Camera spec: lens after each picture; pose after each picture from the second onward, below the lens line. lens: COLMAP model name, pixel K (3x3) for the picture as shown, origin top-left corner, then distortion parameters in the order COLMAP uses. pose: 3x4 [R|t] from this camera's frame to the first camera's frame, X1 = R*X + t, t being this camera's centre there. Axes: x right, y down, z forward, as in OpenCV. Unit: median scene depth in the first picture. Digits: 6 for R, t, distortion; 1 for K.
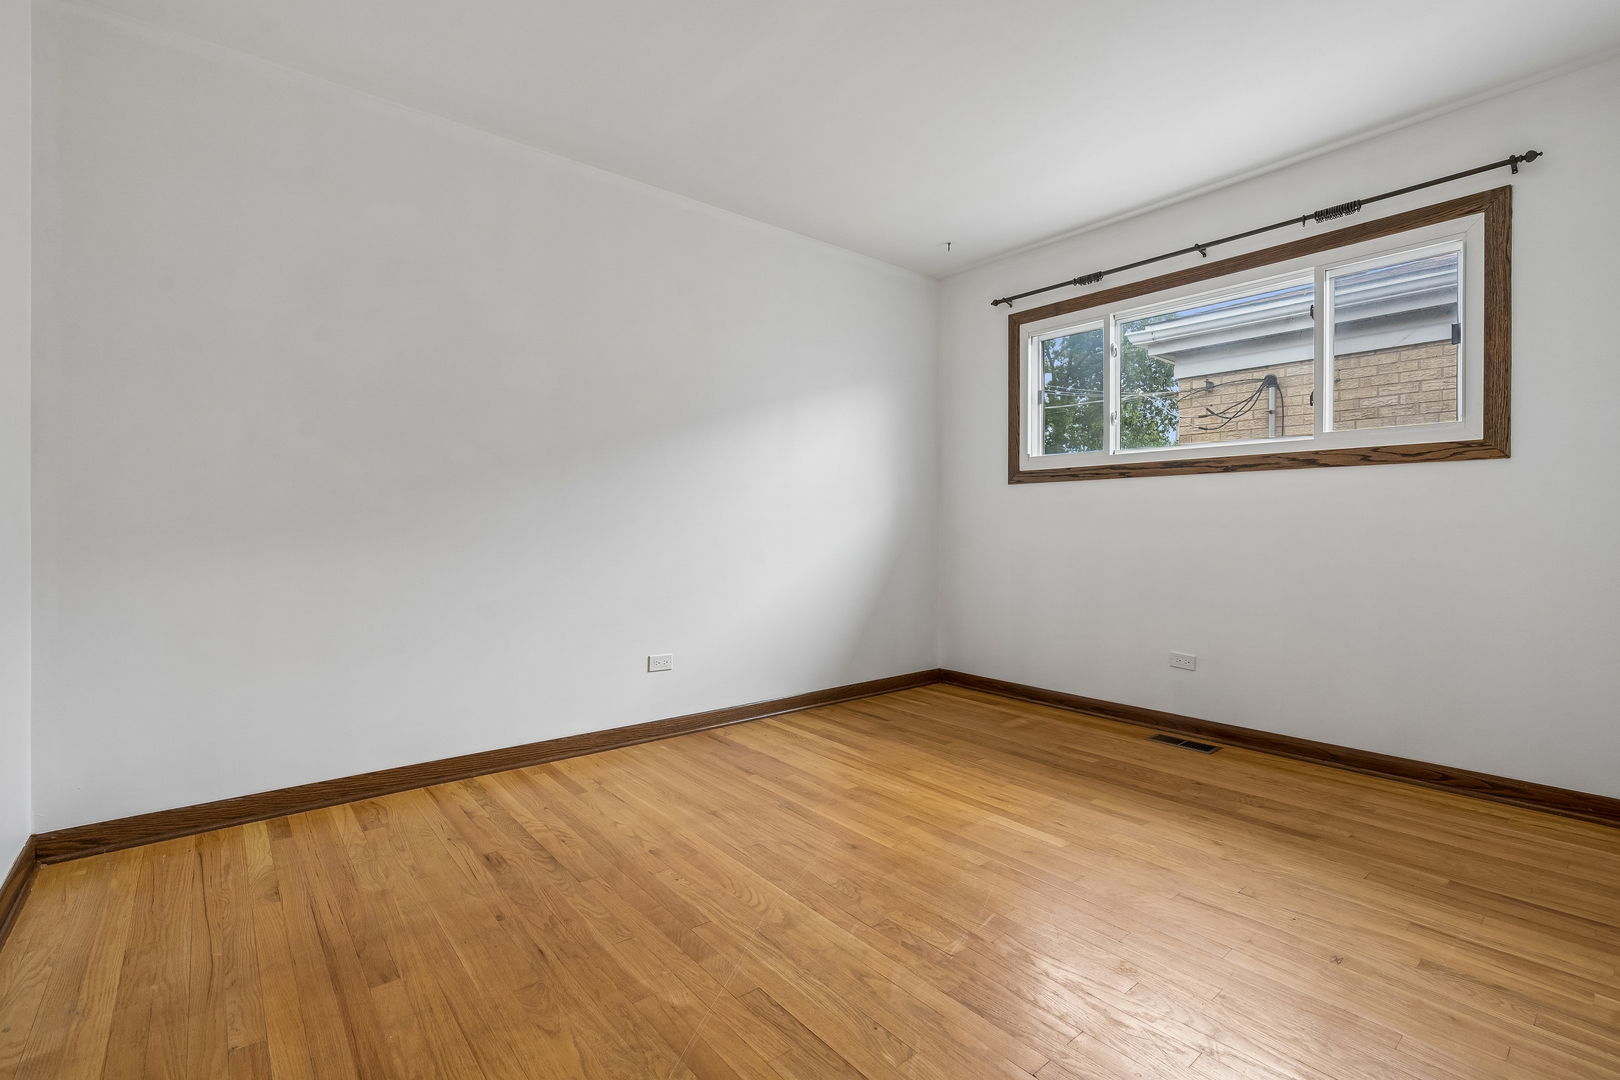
lens RADIAL K [[733.3, 0, 810.0], [0, 733.3, 540.0], [0, 0, 1]] dist [-0.000826, 0.000205]
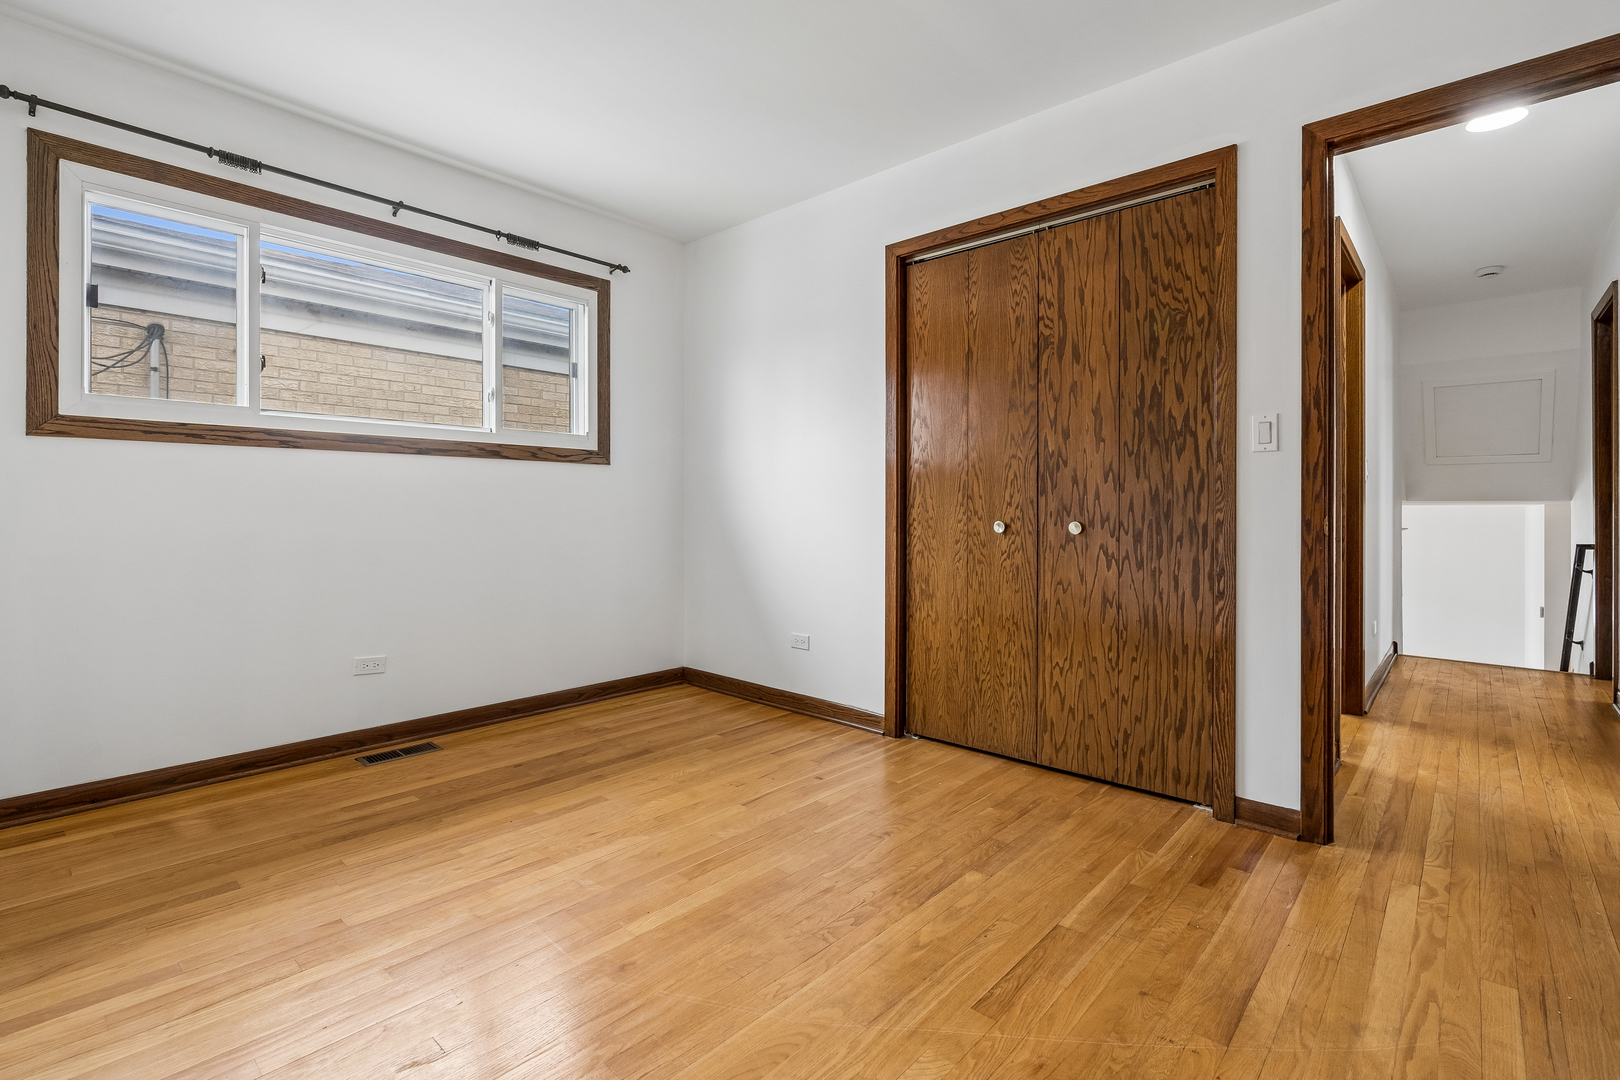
lens RADIAL K [[742.9, 0, 816.9], [0, 742.9, 516.1], [0, 0, 1]] dist [-0.001693, 0.000003]
pose [[-0.144315, -0.009628, 0.989485, -0.501730], [0.016797, 0.999785, 0.012178, -0.016446], [-0.989389, 0.018378, -0.144122, 0.680641]]
